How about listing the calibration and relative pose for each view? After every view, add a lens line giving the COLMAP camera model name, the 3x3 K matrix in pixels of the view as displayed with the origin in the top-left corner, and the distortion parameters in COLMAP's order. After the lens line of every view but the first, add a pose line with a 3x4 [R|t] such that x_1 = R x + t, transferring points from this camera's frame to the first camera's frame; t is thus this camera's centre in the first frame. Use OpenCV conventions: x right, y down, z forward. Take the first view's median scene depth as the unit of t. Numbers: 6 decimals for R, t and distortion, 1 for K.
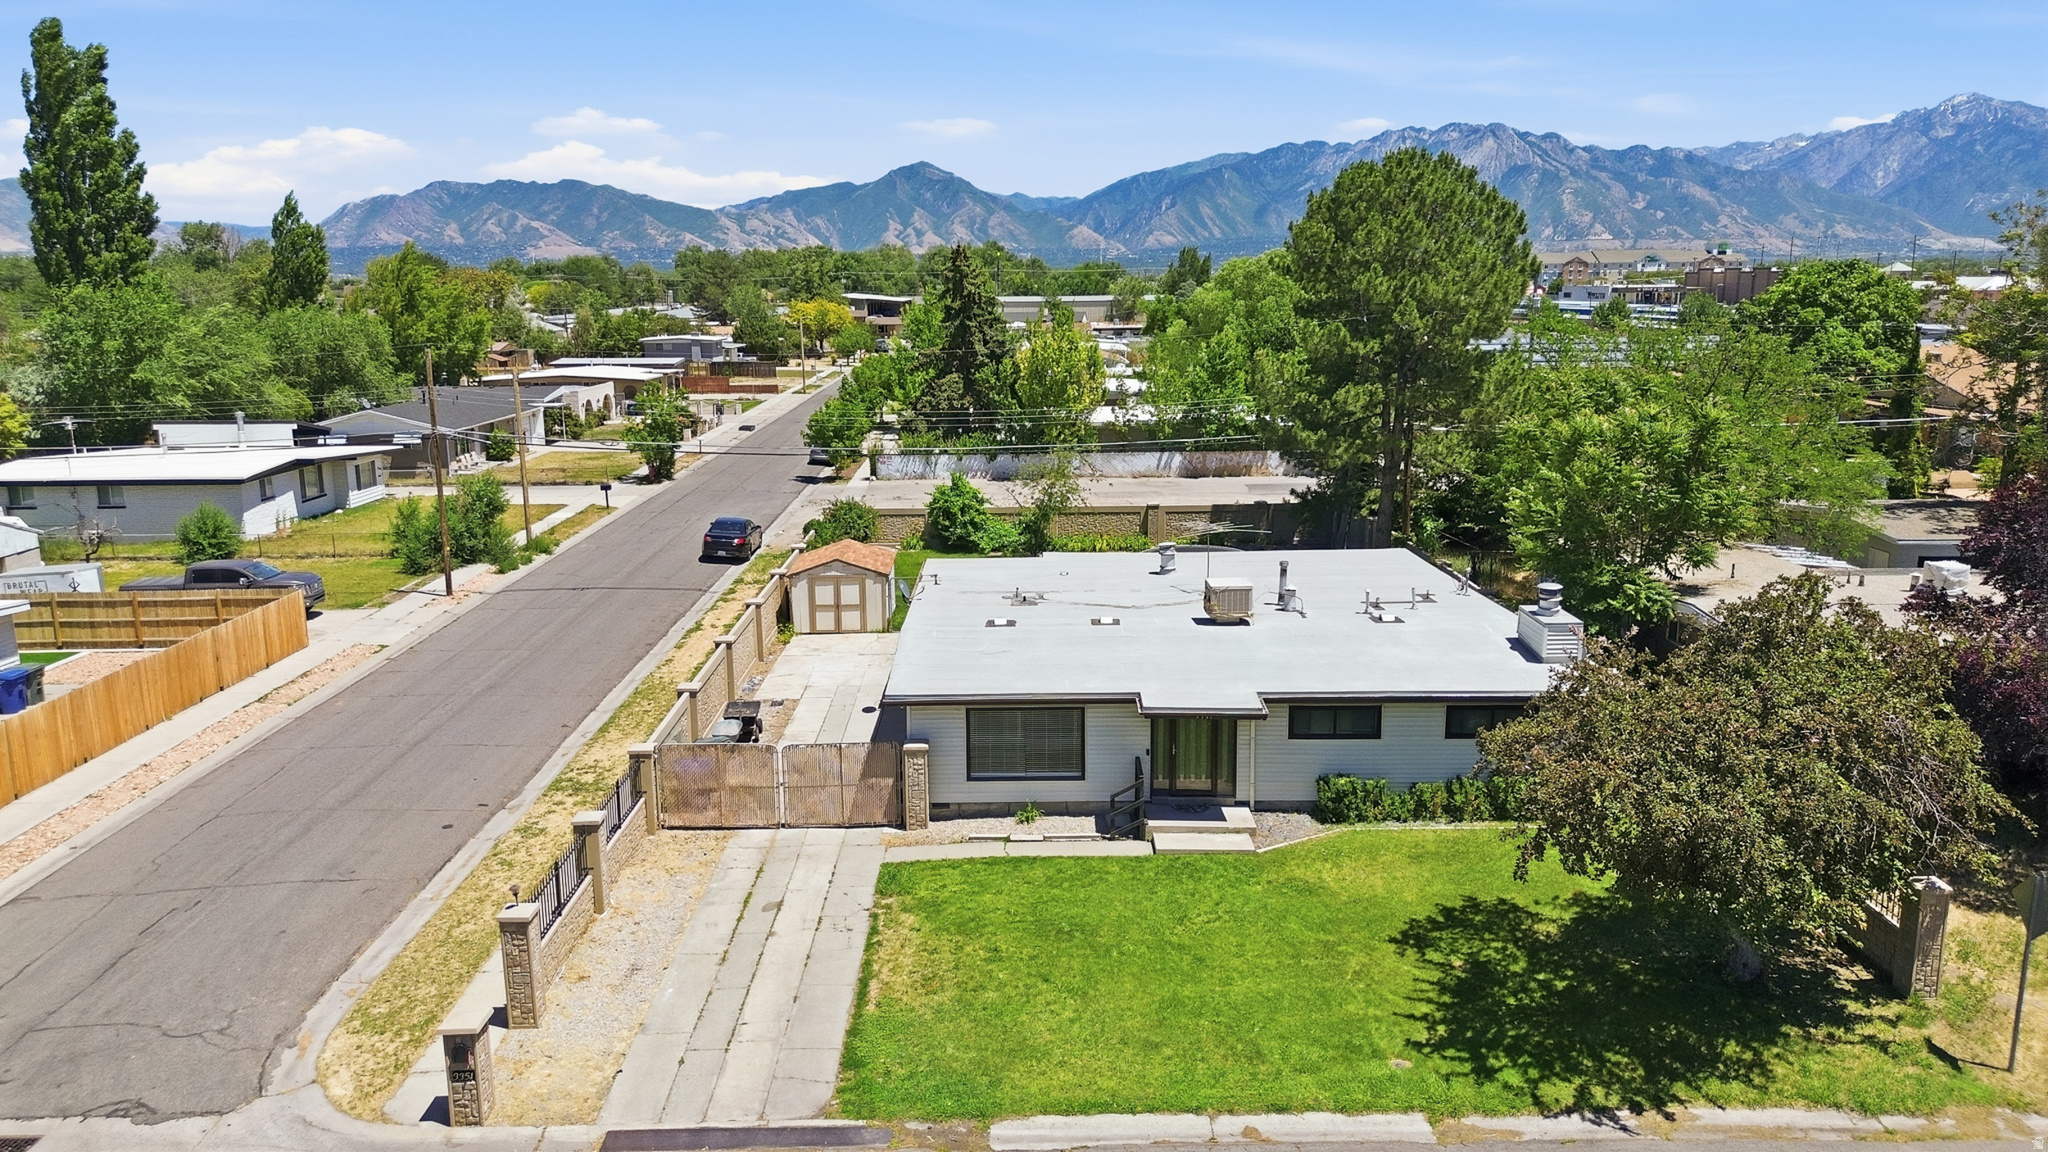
lens RADIAL K [[1448.2, 0, 1027.2], [0, 1448.2, 574.3], [0, 0, 1]] dist [0.056693, -0.051968]
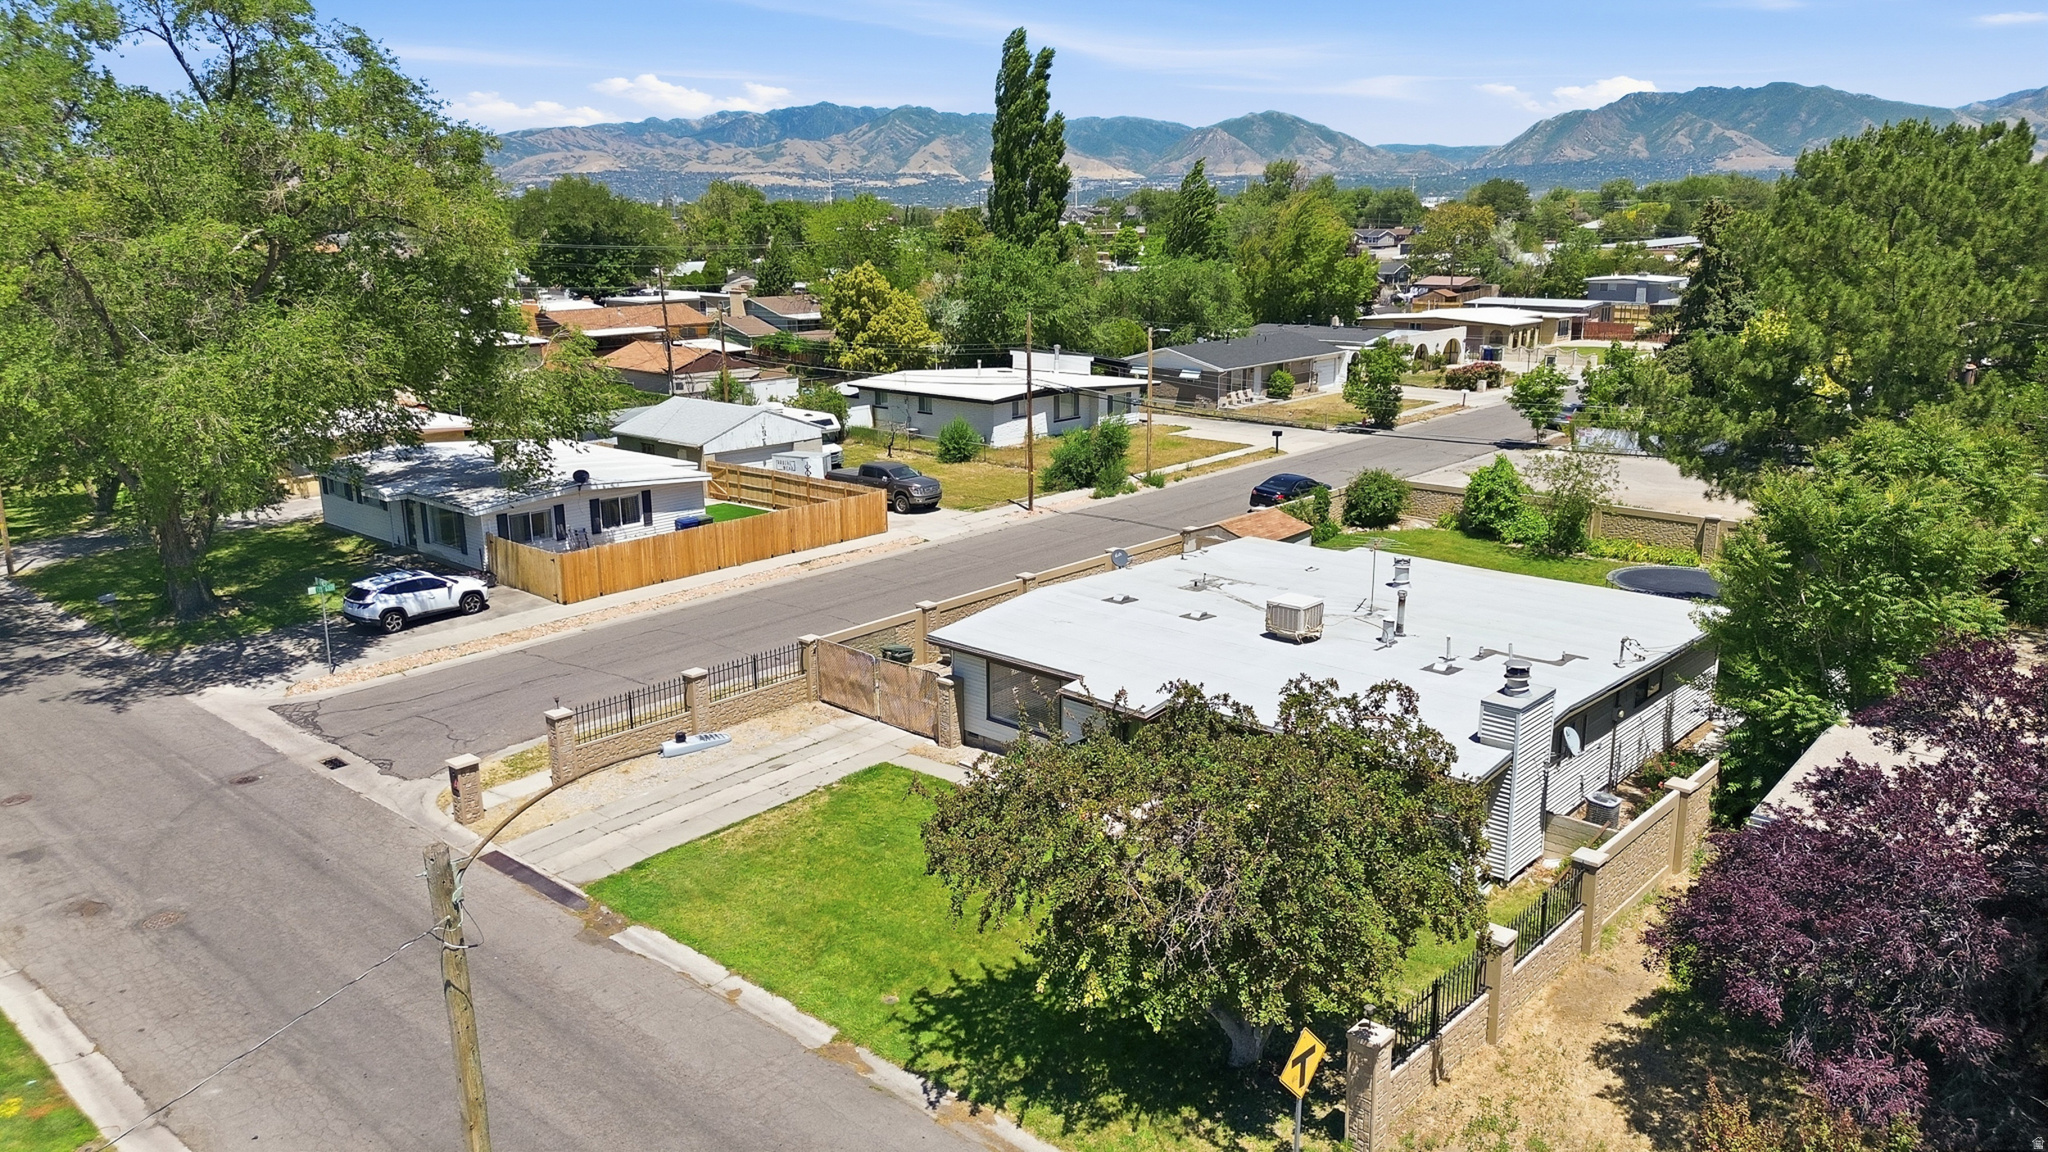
lens RADIAL K [[1448.2, 0, 1034.3], [0, 1448.2, 582.3], [0, 0, 1]] dist [0.056693, -0.051968]
pose [[0.737195, 0.170888, -0.653713, 0.759035], [-0.131646, 0.985274, 0.109104, -0.106760], [0.662731, 0.005628, 0.748836, 0.126268]]
